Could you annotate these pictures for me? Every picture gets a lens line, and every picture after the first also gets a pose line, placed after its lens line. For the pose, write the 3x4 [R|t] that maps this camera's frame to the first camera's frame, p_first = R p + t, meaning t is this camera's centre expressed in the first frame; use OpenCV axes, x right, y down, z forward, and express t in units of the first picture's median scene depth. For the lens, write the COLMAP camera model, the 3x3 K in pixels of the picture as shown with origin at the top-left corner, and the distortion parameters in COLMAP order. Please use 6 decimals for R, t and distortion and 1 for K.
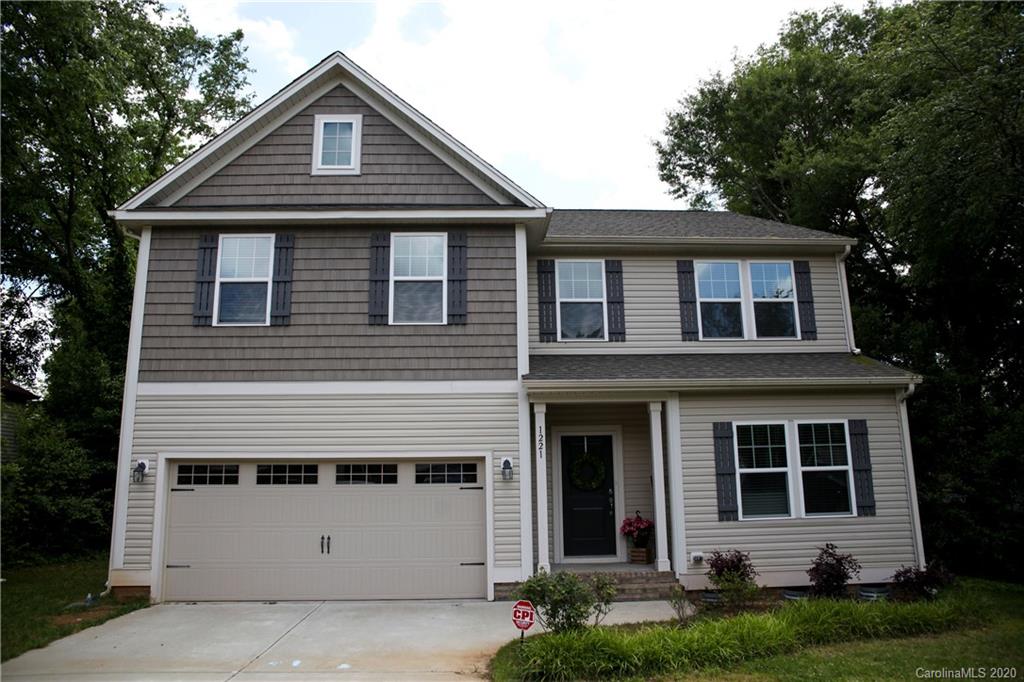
lens RADIAL K [[723.5, 0, 512.0], [0, 723.5, 341.0], [0, 0, 1]] dist [-0.117942, 0.102088]
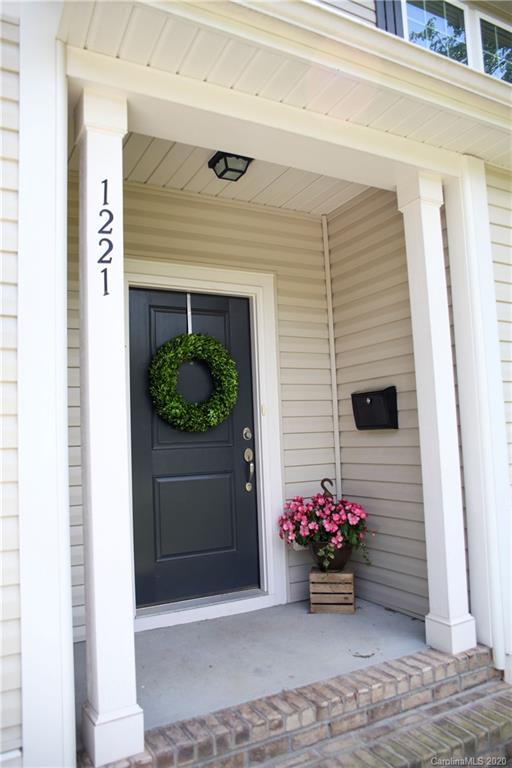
lens RADIAL K [[565.4, 0, 256.0], [0, 565.4, 384.0], [0, 0, 1]] dist [-0.099427, 0.000663]
pose [[0.899805, 0.022260, 0.435724, 0.002798], [-0.064849, 0.994428, 0.083116, 0.158195], [-0.431446, -0.103045, 0.896235, 0.729814]]
